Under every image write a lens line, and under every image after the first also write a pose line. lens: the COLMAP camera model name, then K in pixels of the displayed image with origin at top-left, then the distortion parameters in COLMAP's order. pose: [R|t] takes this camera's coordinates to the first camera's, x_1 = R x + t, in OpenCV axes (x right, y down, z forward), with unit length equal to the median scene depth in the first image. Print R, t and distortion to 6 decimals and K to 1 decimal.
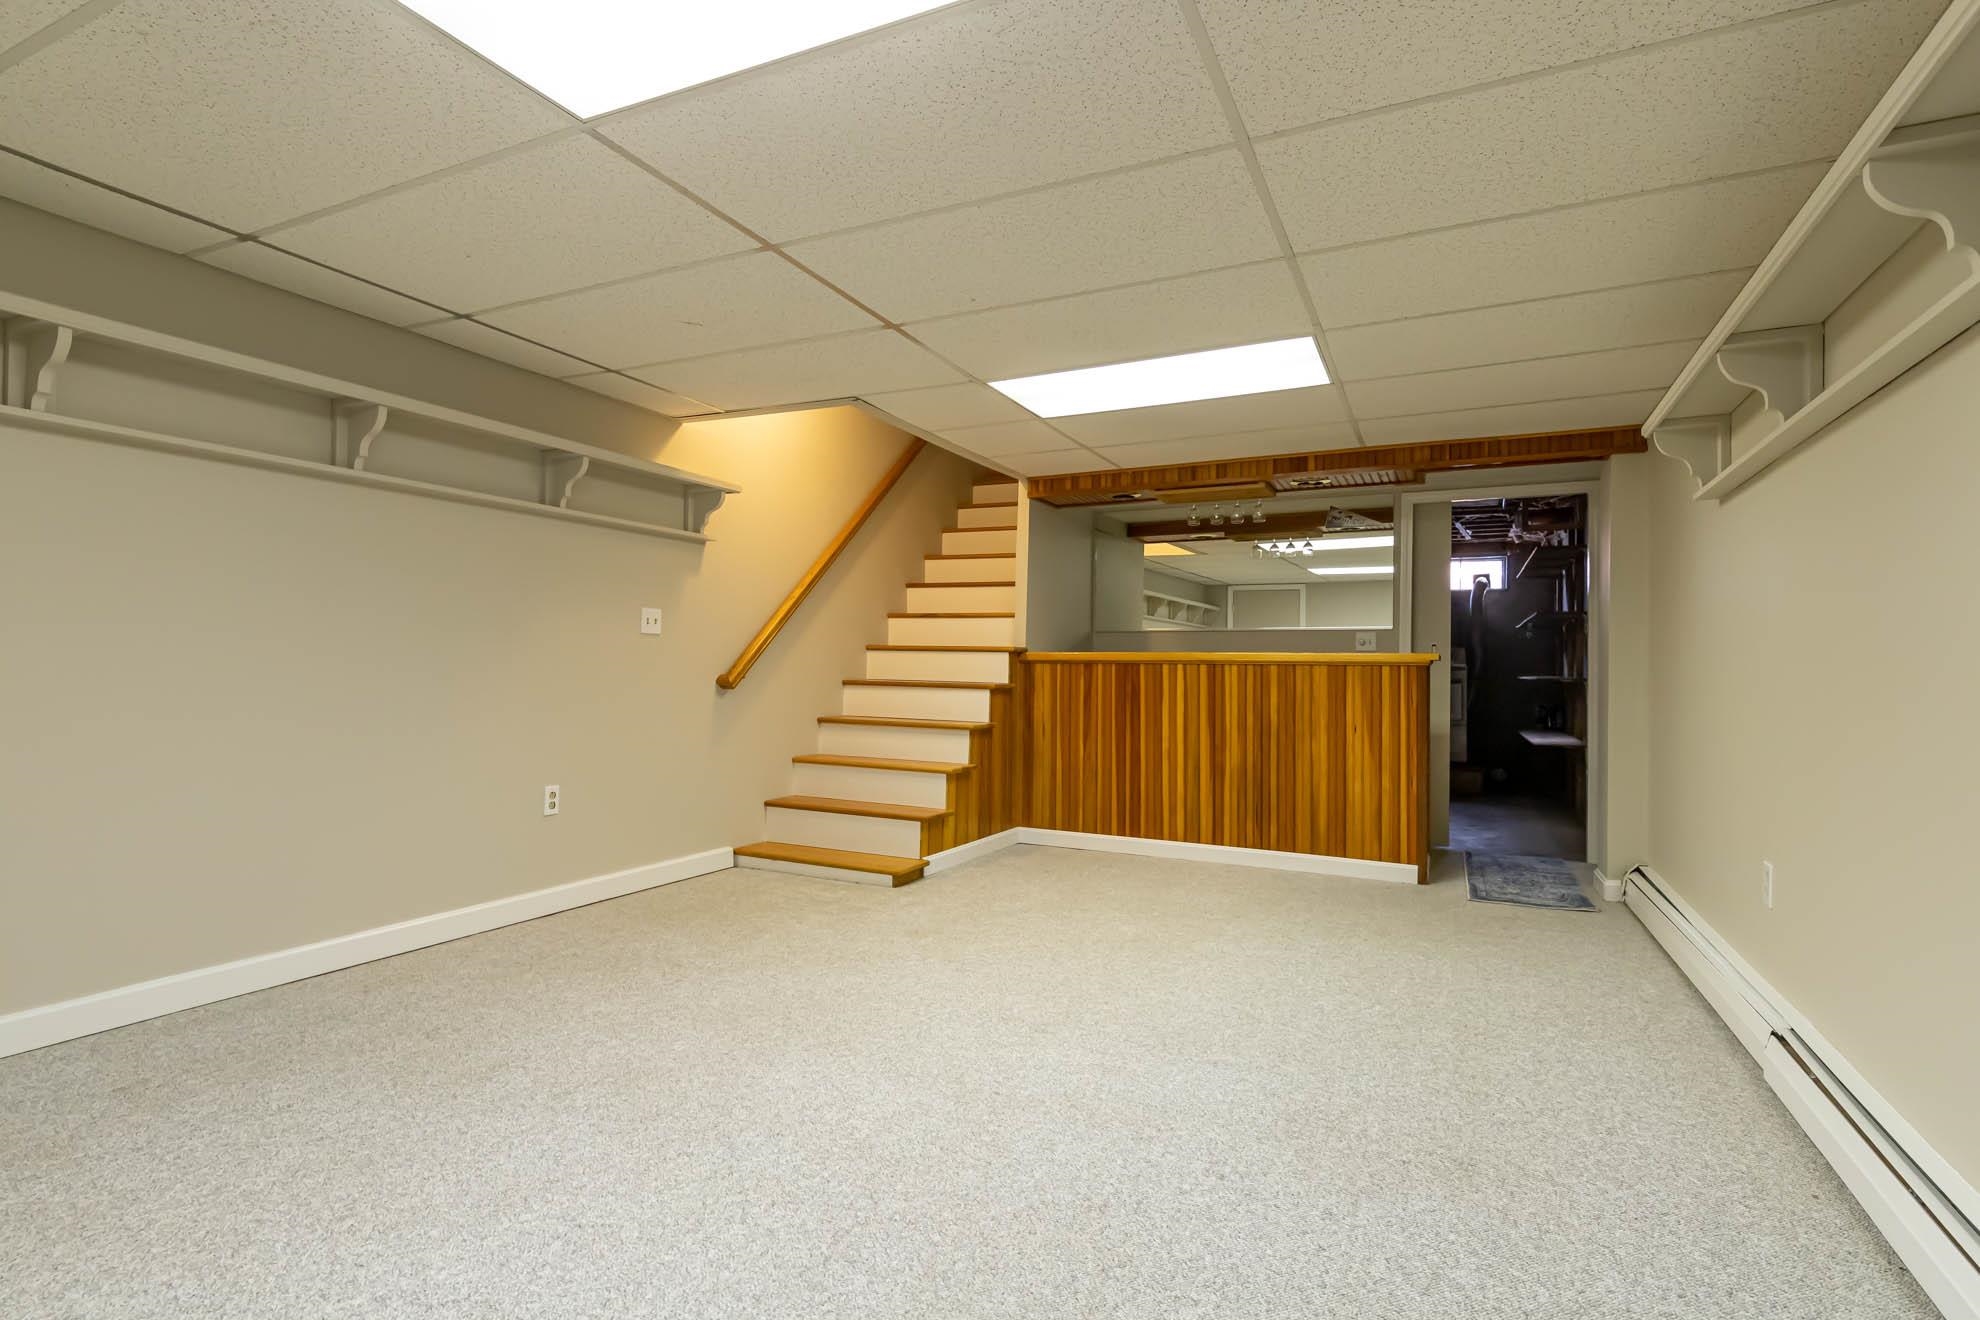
lens RADIAL K [[966.6, 0, 949.6], [0, 966.6, 660.2], [0, 0, 1]] dist [0.000125, -0.001187]
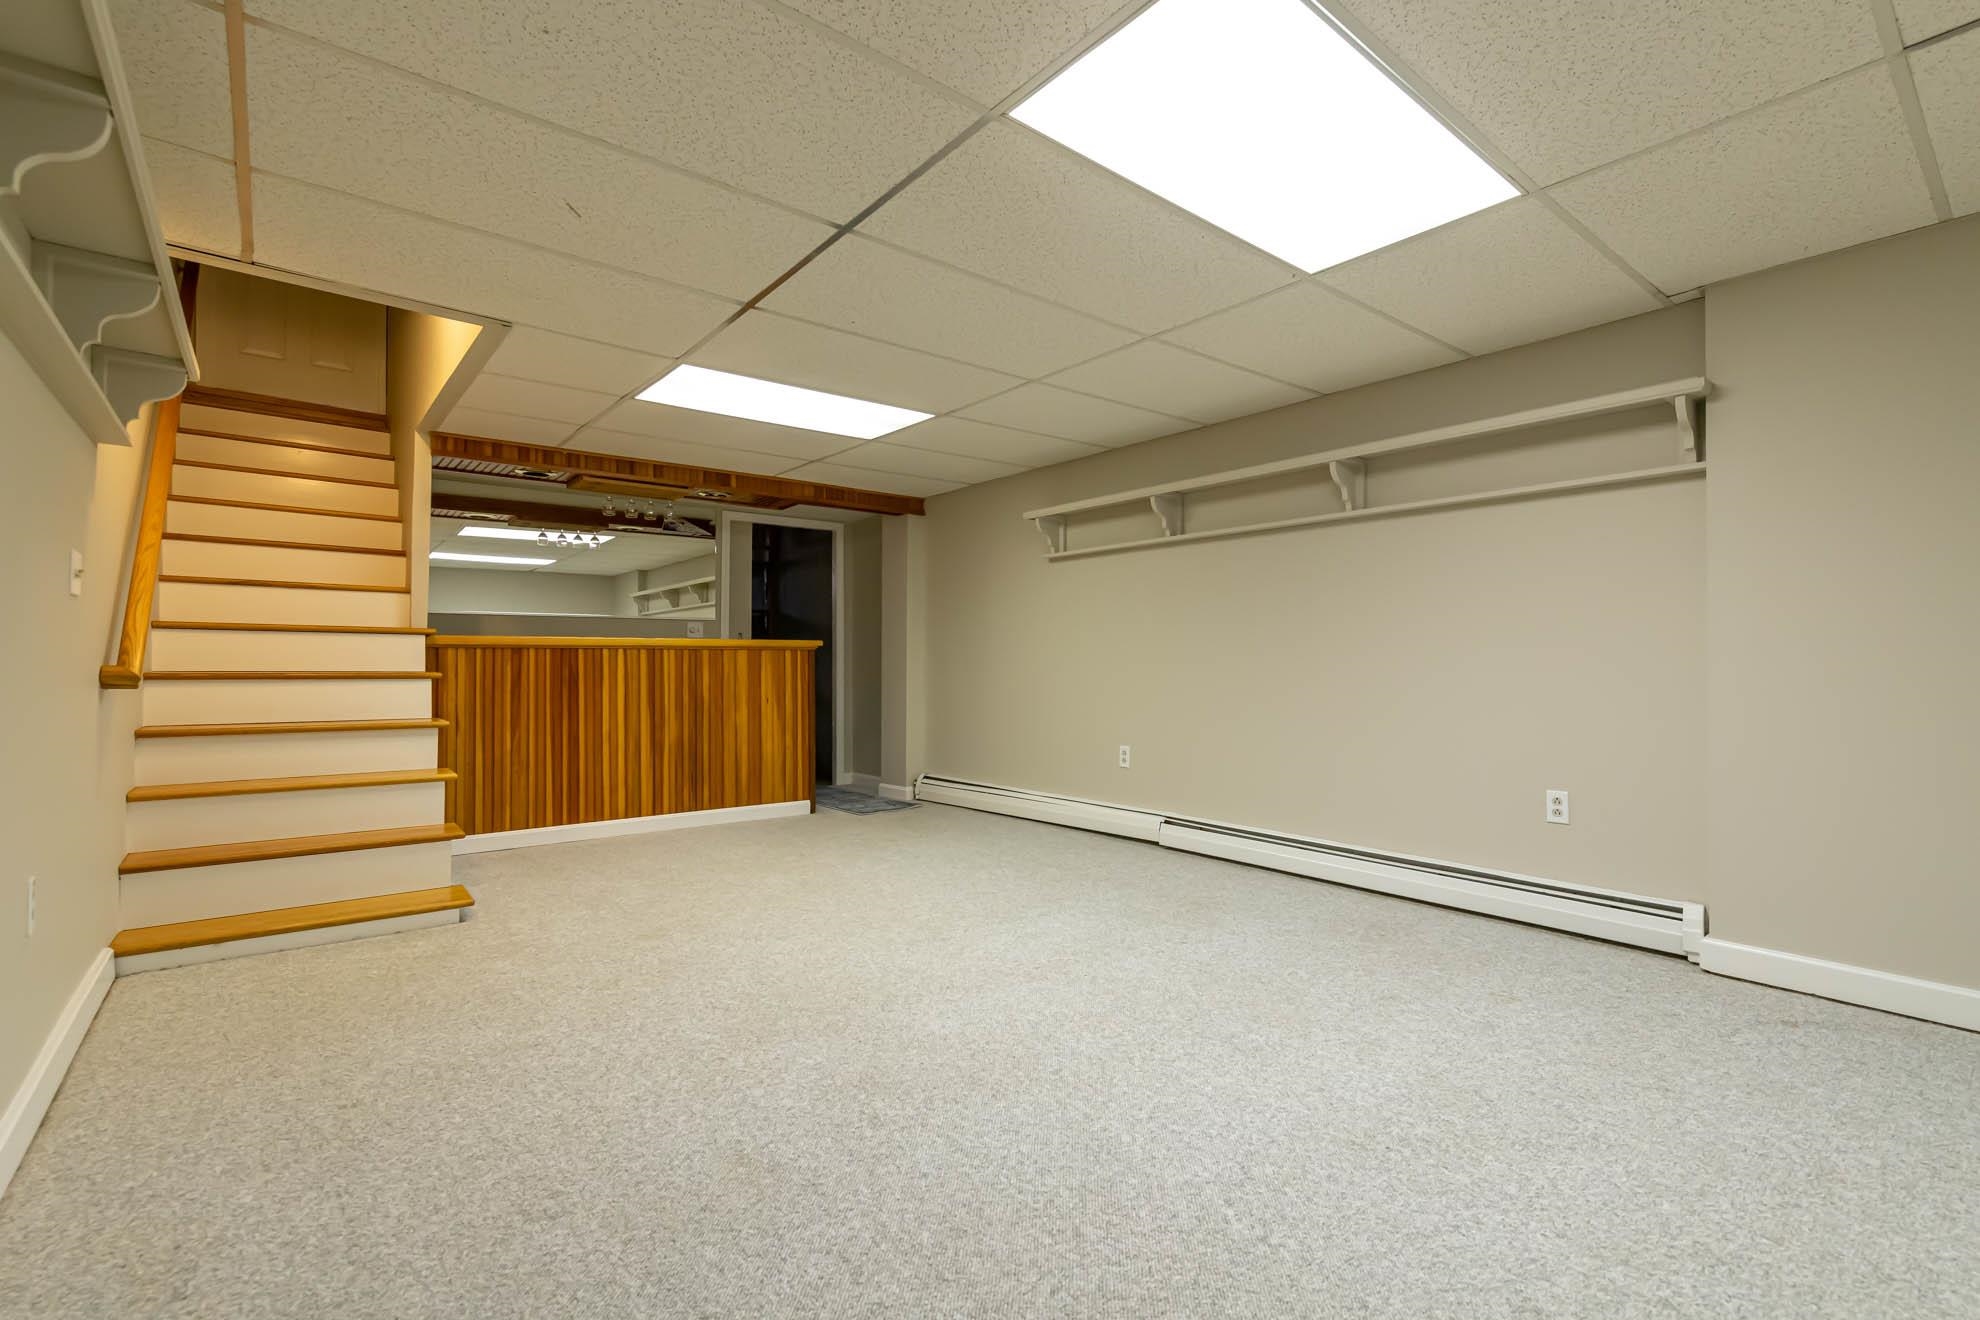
lens RADIAL K [[901.1, 0, 986.5], [0, 901.1, 663.9], [0, 0, 1]] dist [-0.001011, -0.000428]
pose [[0.408277, -0.016604, 0.912707, -0.524655], [-0.002522, 0.999810, 0.019317, 0.000270], [-0.912854, -0.010188, 0.408158, 0.260752]]
